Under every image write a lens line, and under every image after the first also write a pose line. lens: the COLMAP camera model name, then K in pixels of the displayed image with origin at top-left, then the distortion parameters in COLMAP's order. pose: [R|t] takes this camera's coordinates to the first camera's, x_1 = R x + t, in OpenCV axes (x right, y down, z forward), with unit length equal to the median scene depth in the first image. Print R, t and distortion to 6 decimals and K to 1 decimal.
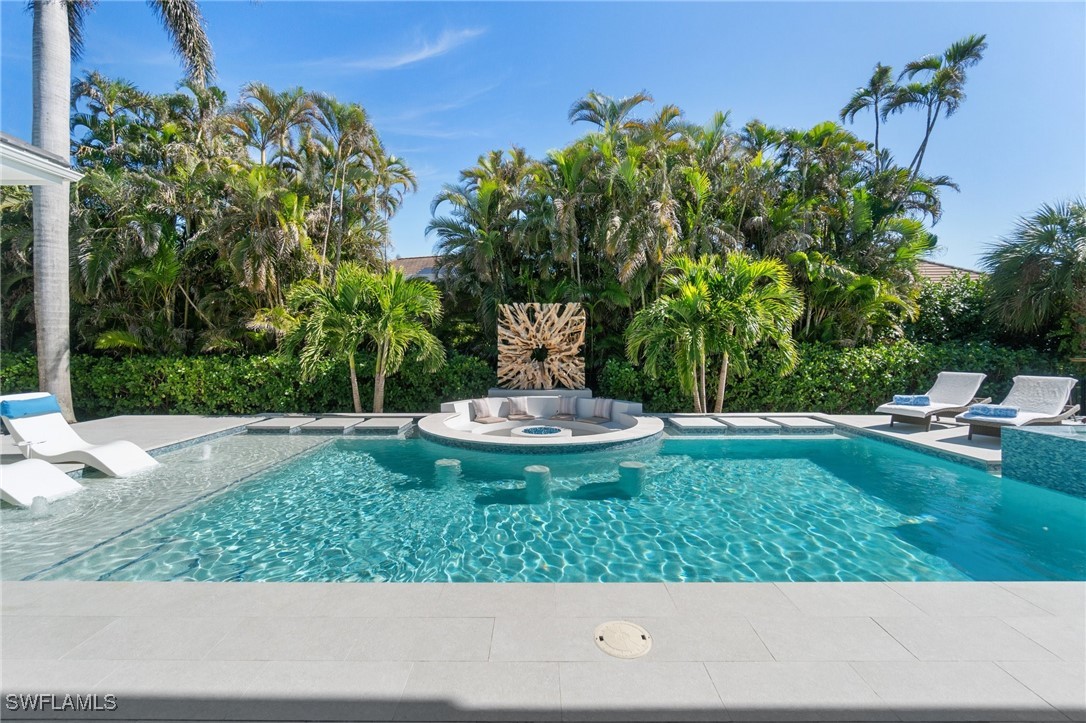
lens RADIAL K [[473.2, 0, 539.5], [0, 473.2, 341.6], [0, 0, 1]] dist [-0.000030, 0.000282]
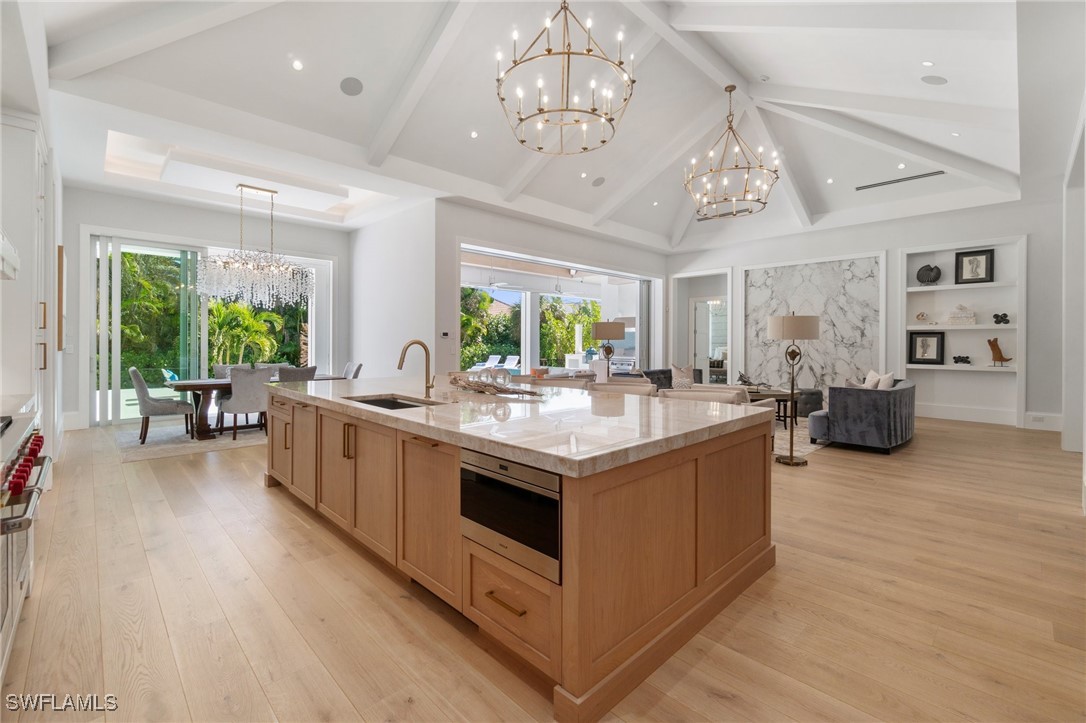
lens RADIAL K [[465.0, 0, 544.3], [0, 465.0, 343.2], [0, 0, 1]] dist [-0.001840, 0.000001]
pose [[0.714776, 0.004199, 0.699341, -0.669903], [-0.011466, 0.999918, 0.005715, -0.023990], [-0.699259, -0.012103, 0.714766, -0.938475]]
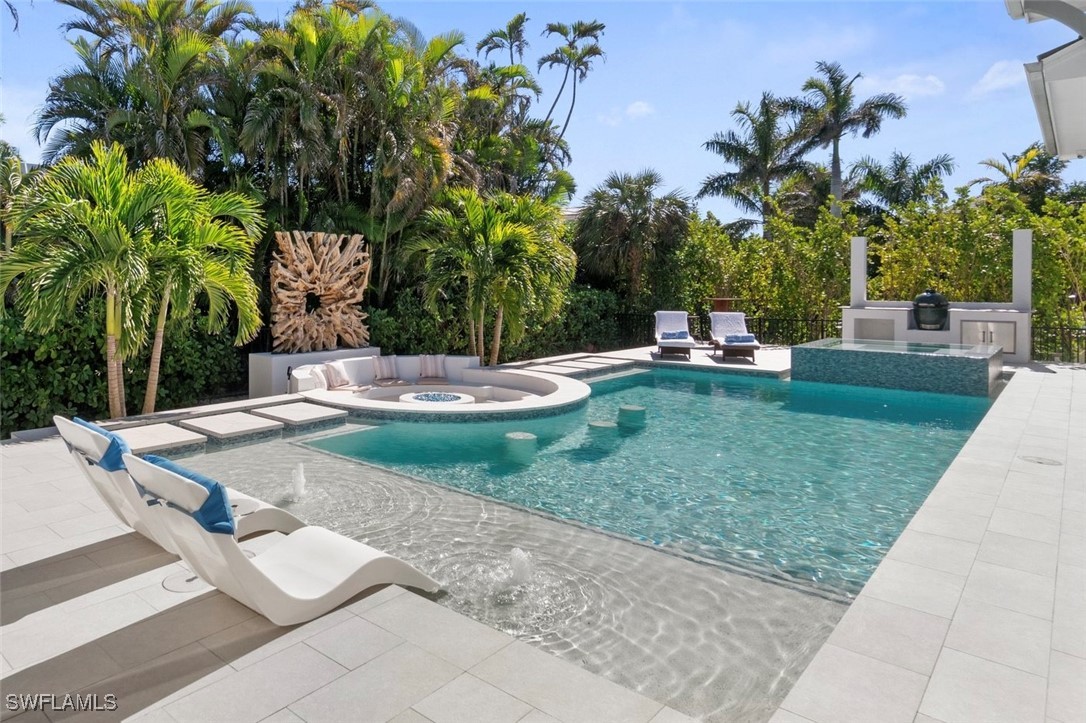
lens RADIAL K [[682.0, 0, 395.1], [0, 682.0, 294.1], [0, 0, 1]] dist [0.001490, 0.000526]
pose [[0.709968, -0.010727, 0.704152, -0.662740], [-0.007304, 0.999718, 0.022594, -0.011512], [-0.704196, -0.021184, 0.709689, 0.169618]]
